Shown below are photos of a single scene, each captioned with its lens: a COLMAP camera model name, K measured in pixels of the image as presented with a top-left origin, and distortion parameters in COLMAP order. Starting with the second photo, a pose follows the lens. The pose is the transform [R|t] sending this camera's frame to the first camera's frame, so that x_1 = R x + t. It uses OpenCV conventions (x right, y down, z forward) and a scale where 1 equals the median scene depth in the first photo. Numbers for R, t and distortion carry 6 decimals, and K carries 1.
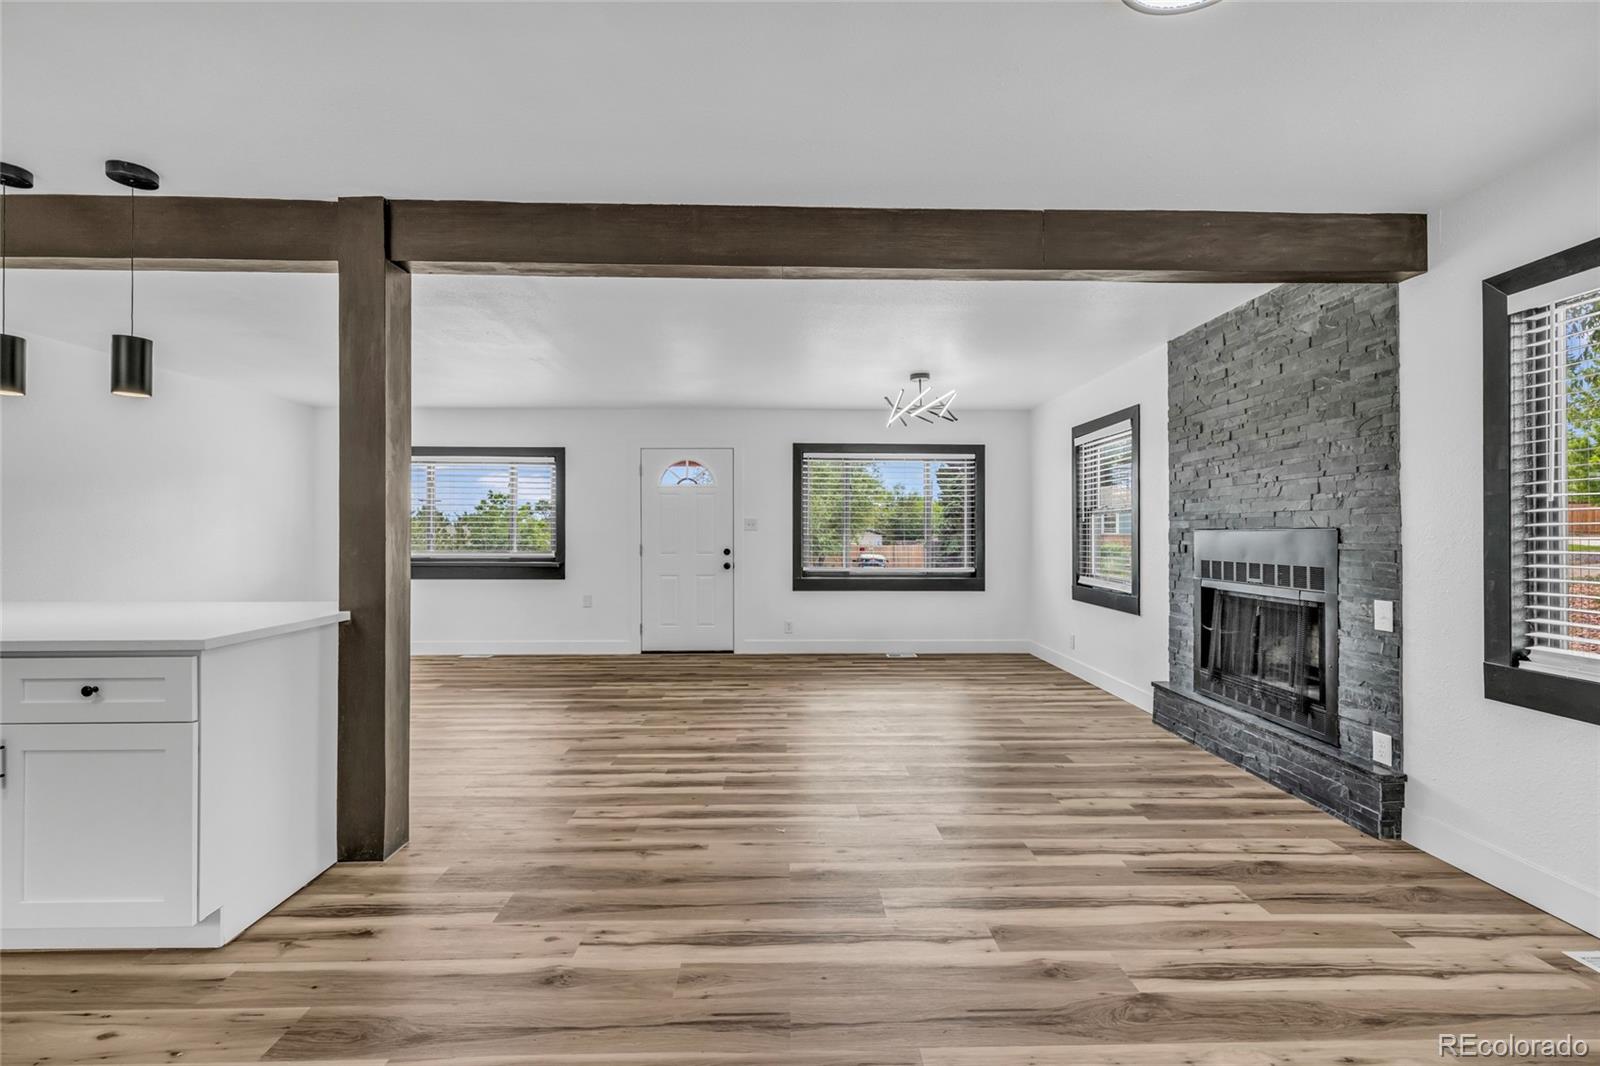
lens RADIAL K [[673.4, 0, 802.1], [0, 673.4, 532.2], [0, 0, 1]] dist [0.001820, -0.000289]
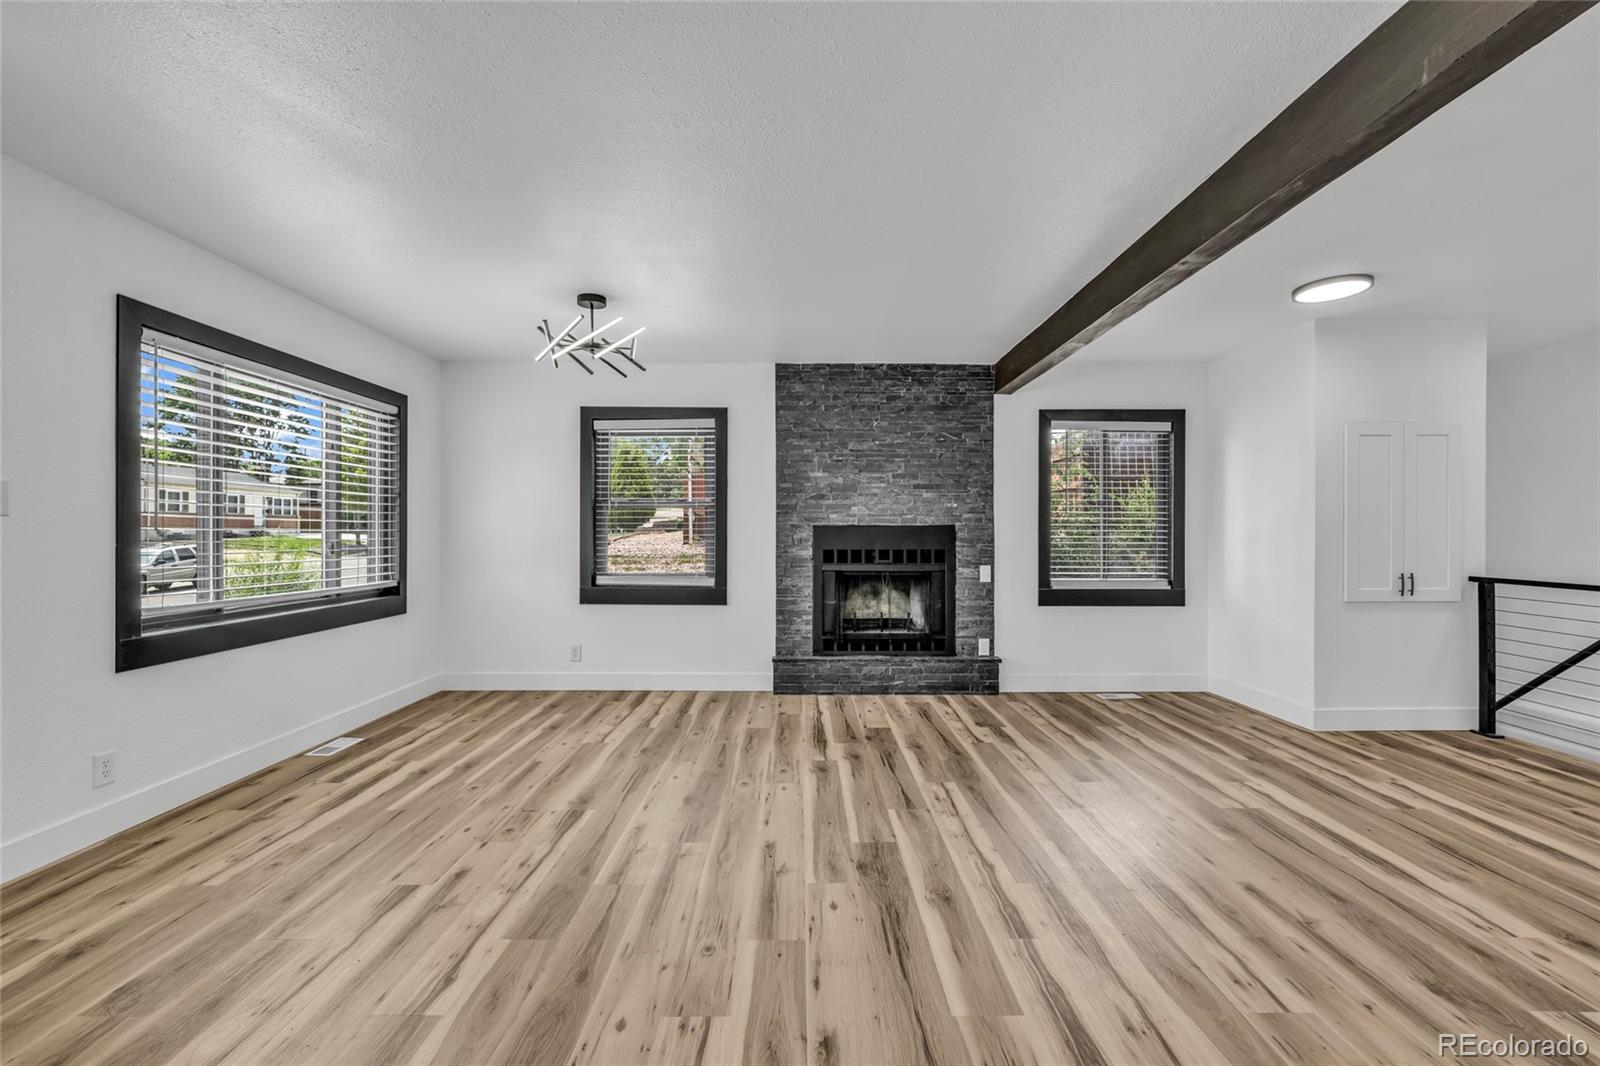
lens RADIAL K [[673.4, 0, 803.5], [0, 673.4, 529.8], [0, 0, 1]] dist [0.001820, -0.000289]
pose [[0.021521, 0.001745, 0.999767, -0.872721], [-0.003159, 0.999994, -0.001677, 0.008438], [-0.999763, -0.003123, 0.021526, 1.312976]]
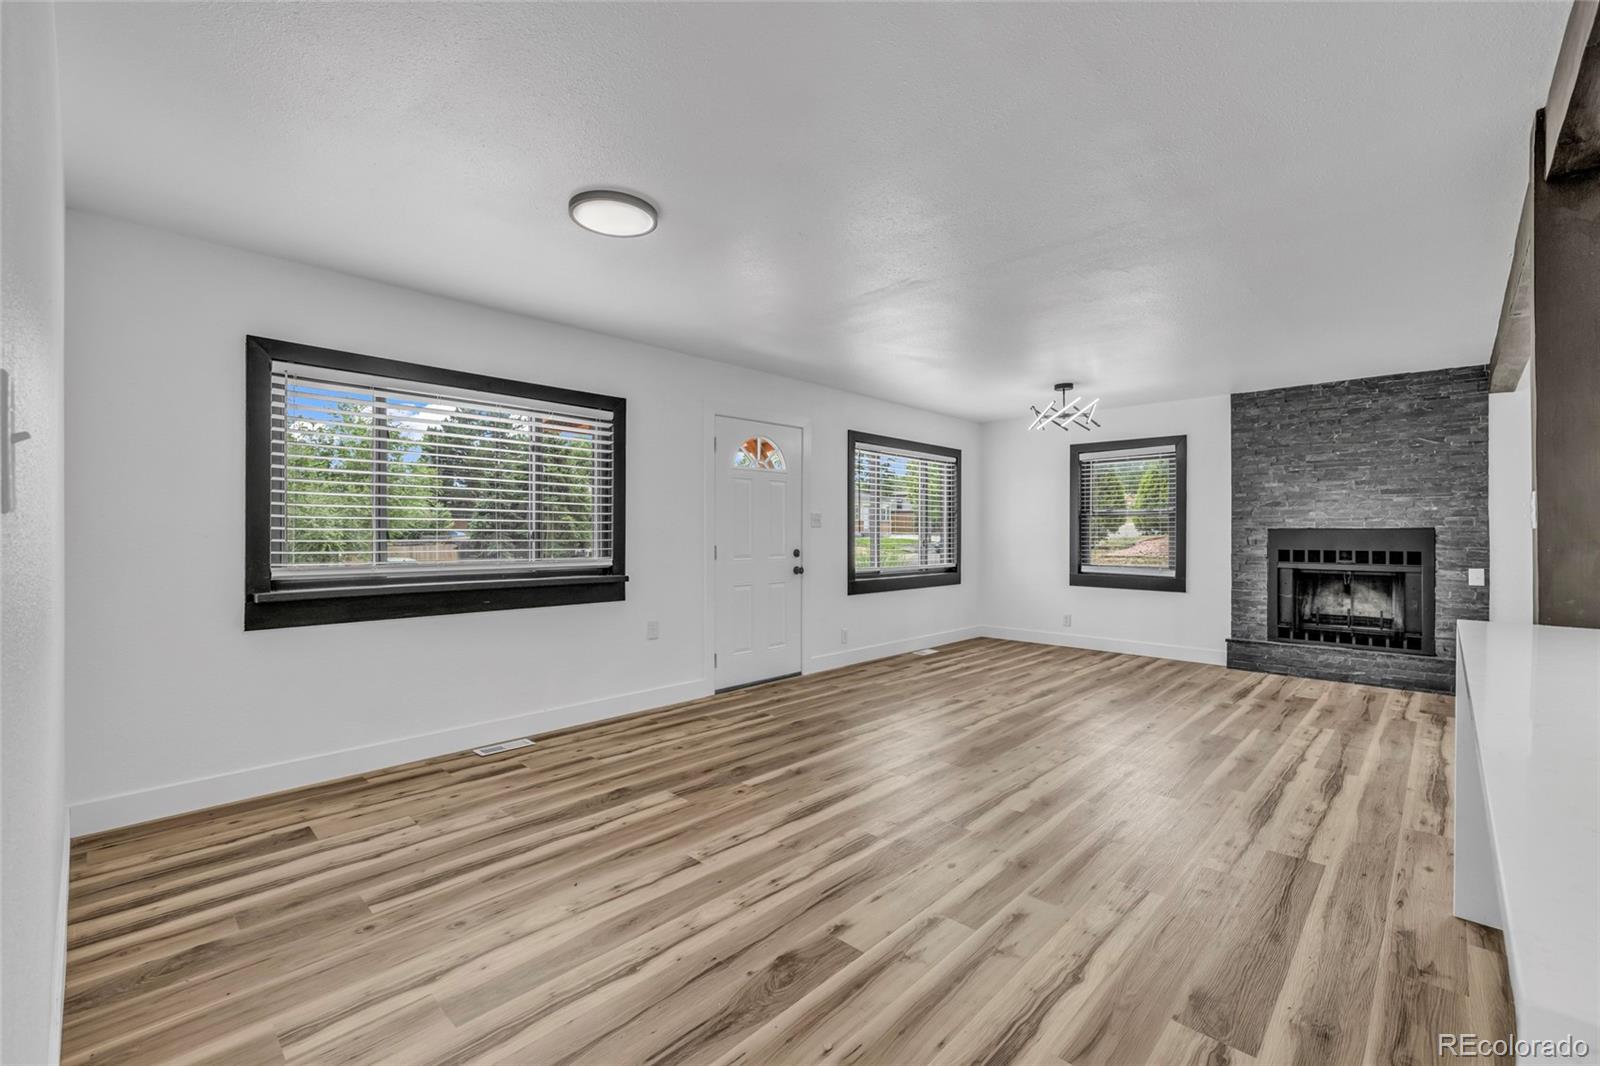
lens RADIAL K [[673.4, 0, 808.6], [0, 673.4, 533.0], [0, 0, 1]] dist [0.001820, -0.000289]
pose [[0.705744, 0.000092, 0.708467, -1.509340], [-0.002574, 0.999994, 0.002434, 0.005712], [-0.708462, -0.003541, 0.705740, 0.897952]]
